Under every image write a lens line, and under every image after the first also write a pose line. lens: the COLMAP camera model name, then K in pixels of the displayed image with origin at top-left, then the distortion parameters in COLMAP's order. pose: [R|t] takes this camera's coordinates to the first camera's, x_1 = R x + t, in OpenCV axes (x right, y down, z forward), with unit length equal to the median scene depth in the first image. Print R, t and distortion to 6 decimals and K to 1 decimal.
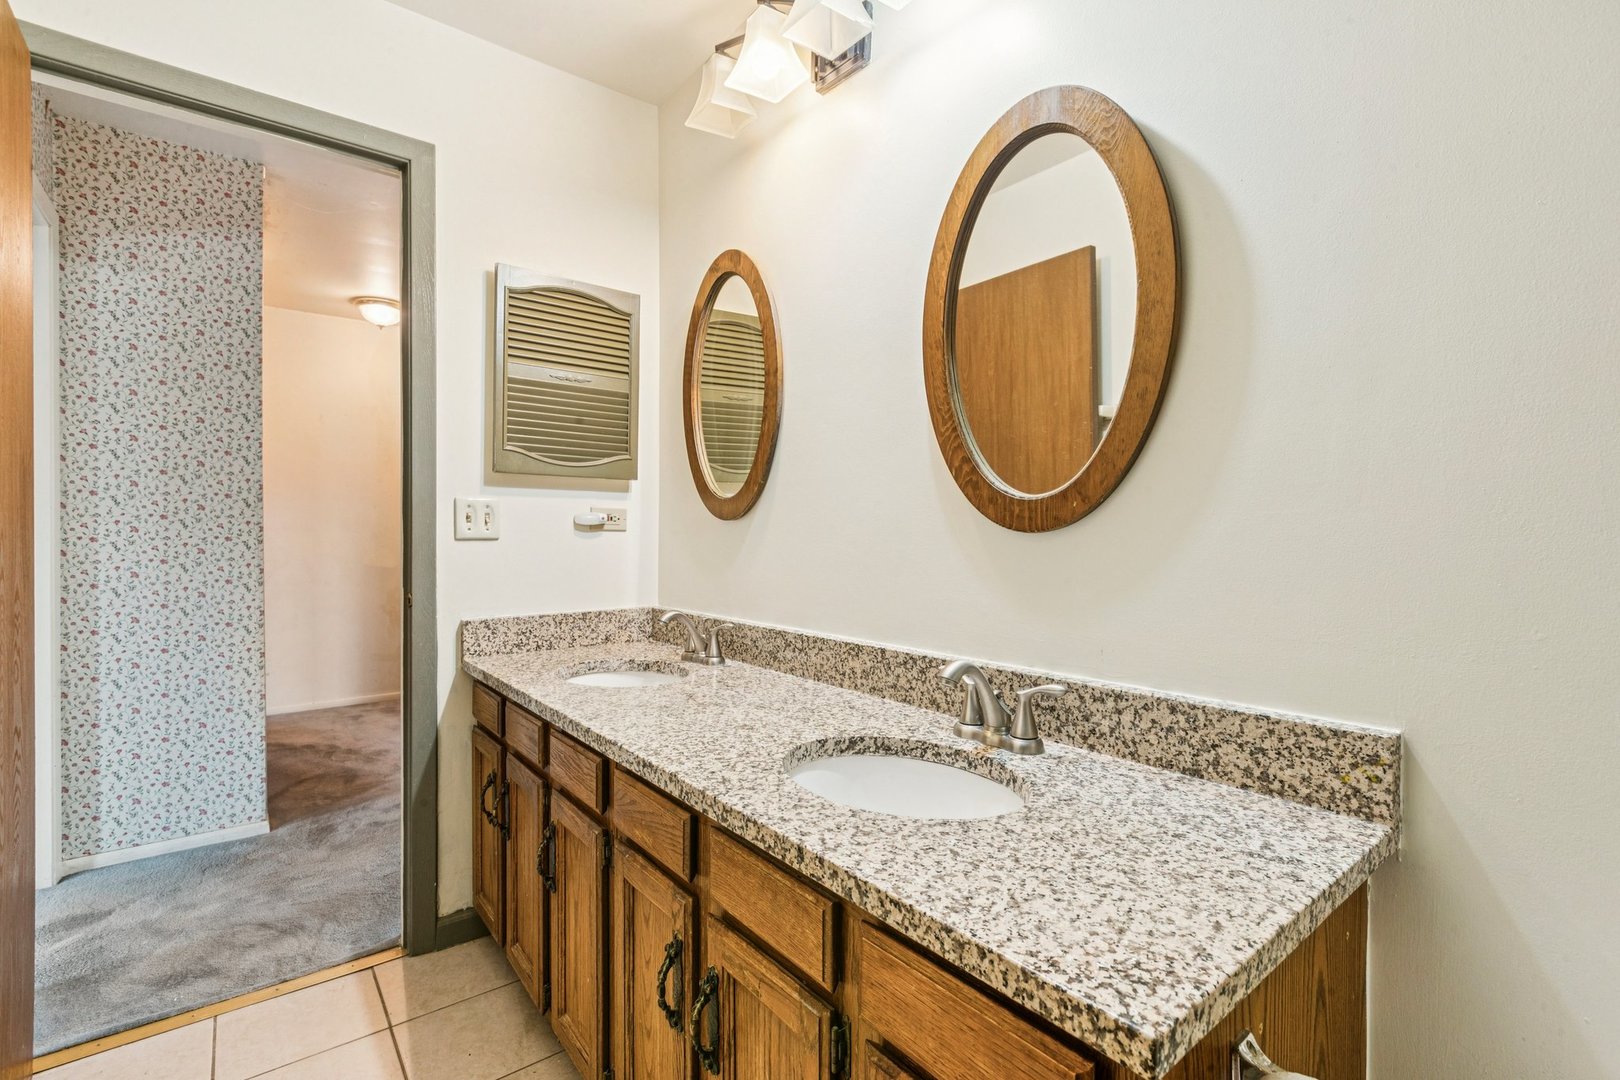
lens RADIAL K [[728.3, 0, 812.1], [0, 728.3, 540.2], [0, 0, 1]] dist [-0.000186, 0.001661]
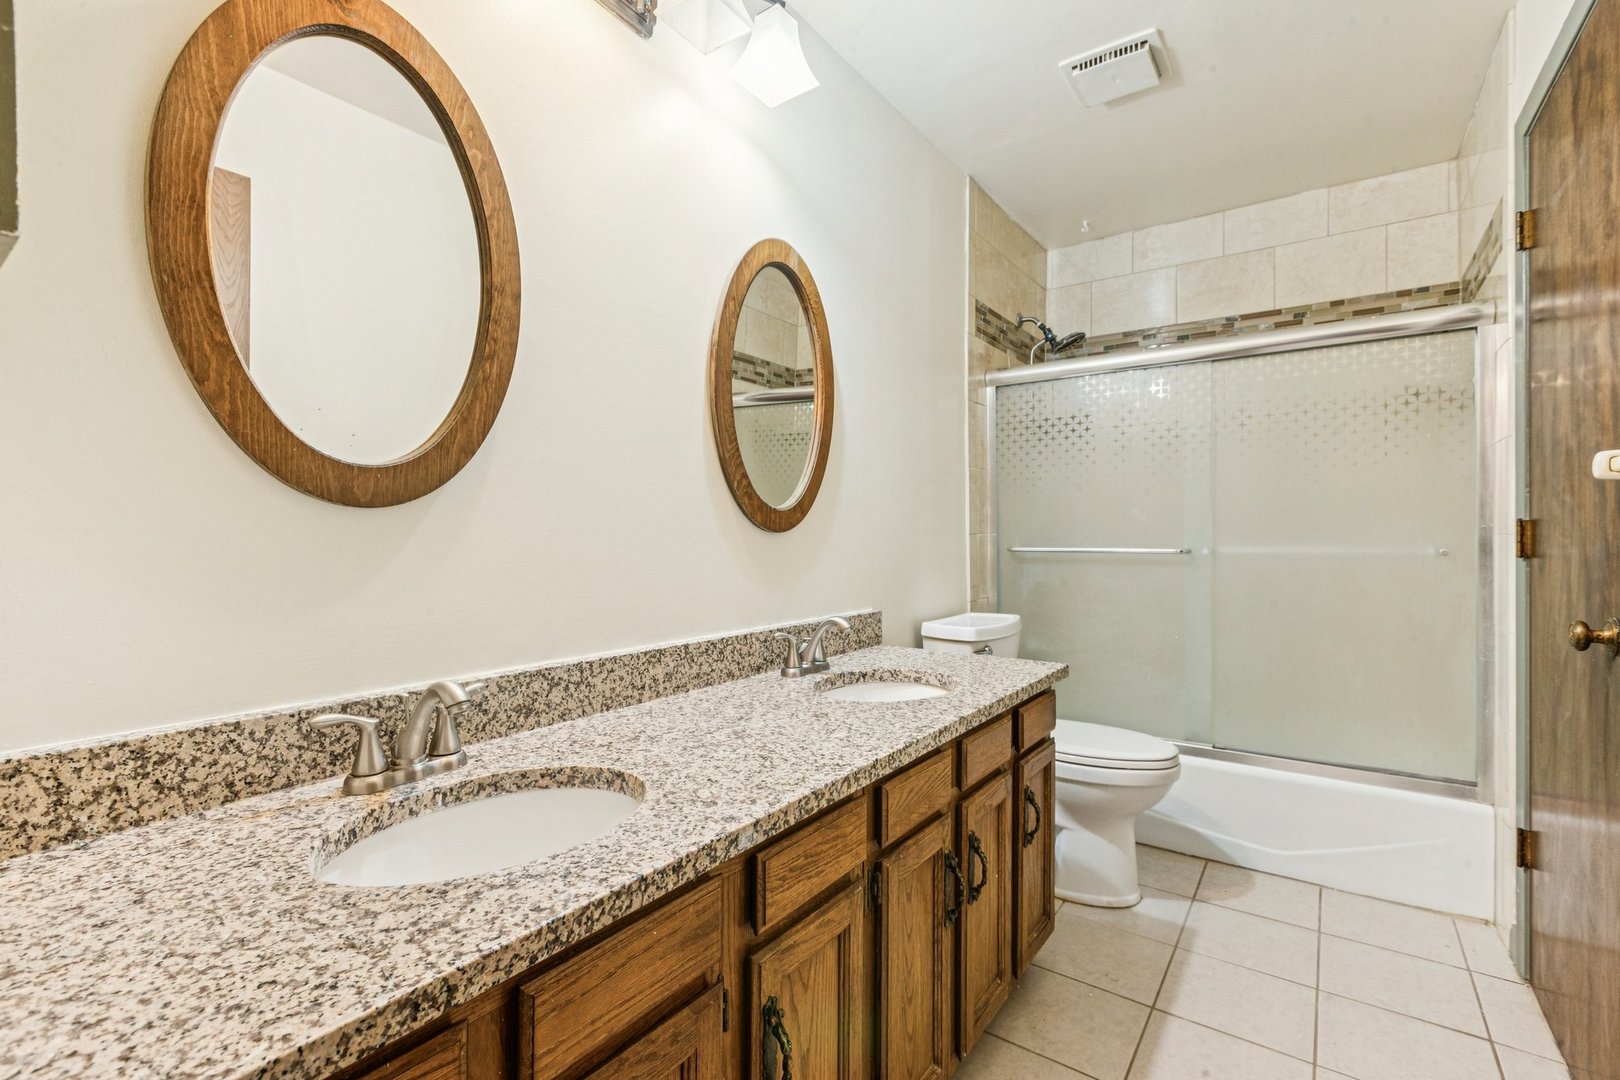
lens RADIAL K [[728.3, 0, 811.4], [0, 728.3, 535.0], [0, 0, 1]] dist [-0.000186, 0.001661]
pose [[-0.277788, -0.004108, 0.960634, -0.931410], [0.004982, 0.999971, 0.005717, -0.011429], [-0.960630, 0.006374, -0.277759, 1.098791]]
